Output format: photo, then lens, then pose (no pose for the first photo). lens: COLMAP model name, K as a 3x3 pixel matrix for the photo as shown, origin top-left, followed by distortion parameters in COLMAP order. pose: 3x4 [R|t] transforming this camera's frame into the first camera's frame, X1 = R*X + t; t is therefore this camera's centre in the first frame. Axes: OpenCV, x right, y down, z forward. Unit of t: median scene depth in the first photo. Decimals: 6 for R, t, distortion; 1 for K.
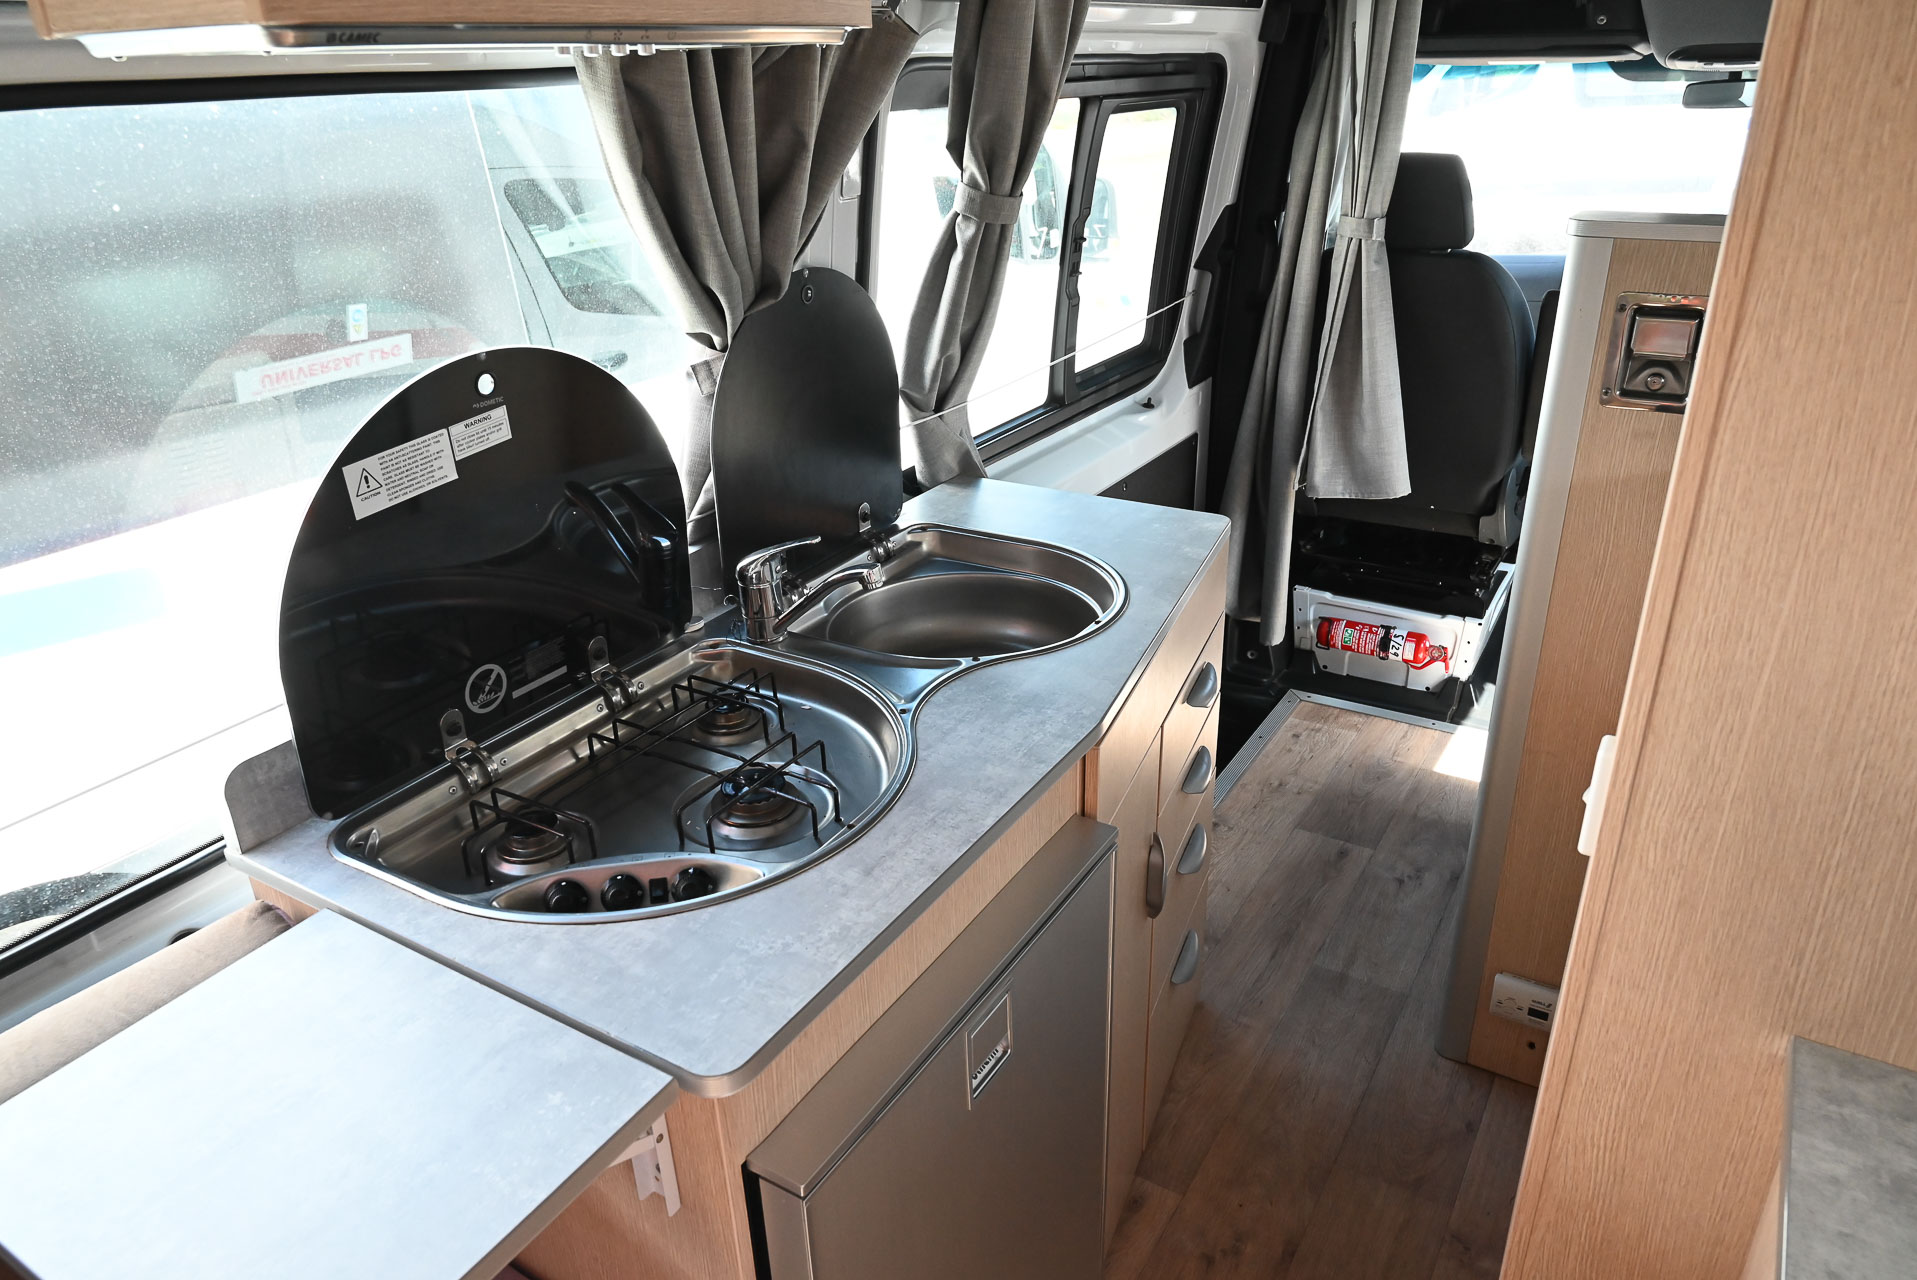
lens RADIAL K [[1301.2, 0, 958.5], [0, 1301.2, 640.0], [0, 0, 1]] dist [-0.008300, 0.001599]
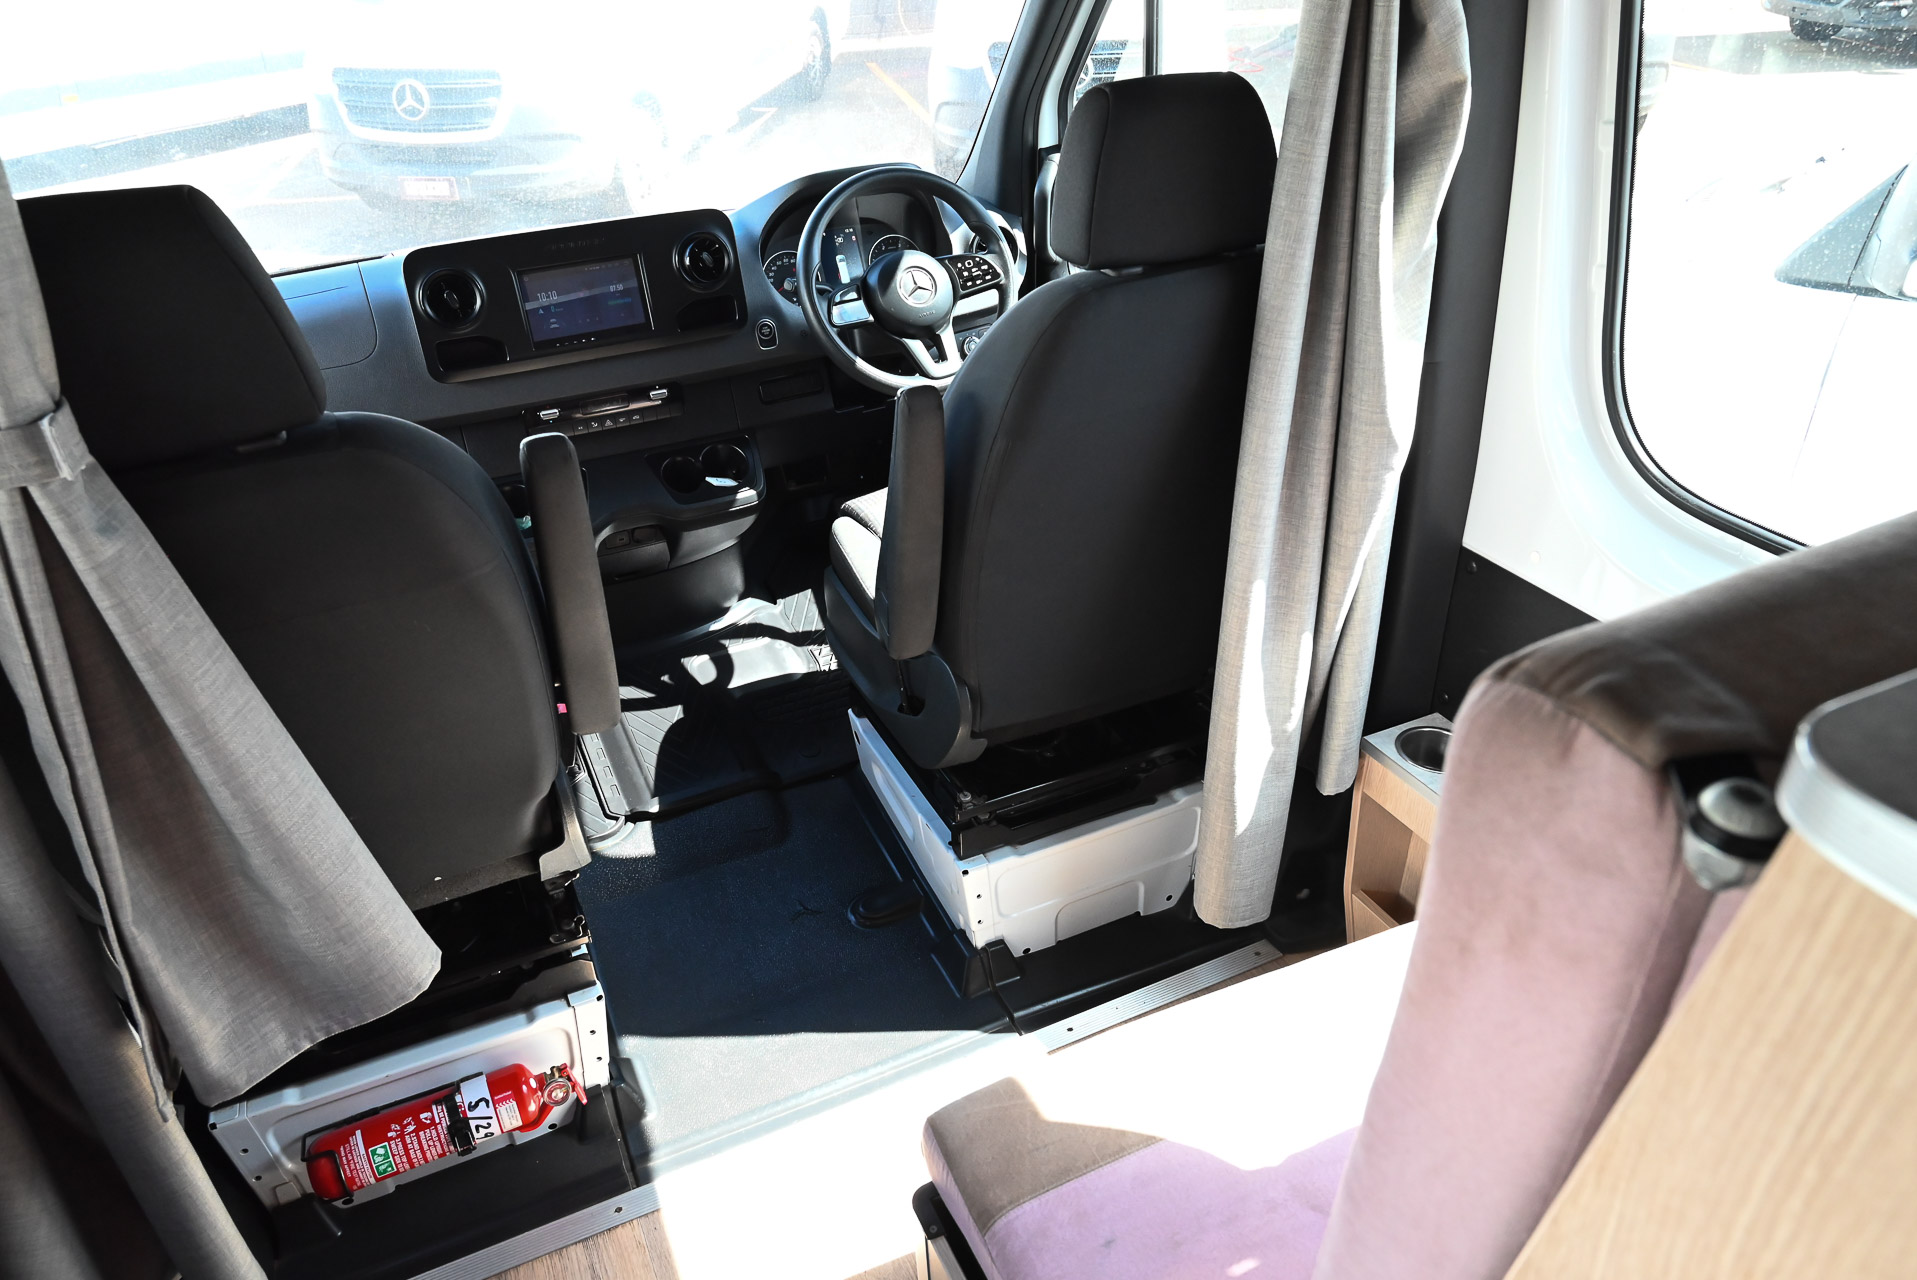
lens RADIAL K [[1301.2, 0, 958.5], [0, 1301.2, 640.0], [0, 0, 1]] dist [-0.008300, 0.001599]
pose [[0.552490, -0.431583, 0.713085, 0.182534], [0.345349, 0.897152, 0.275414, -0.272401], [-0.758610, 0.094100, 0.644714, 0.589115]]
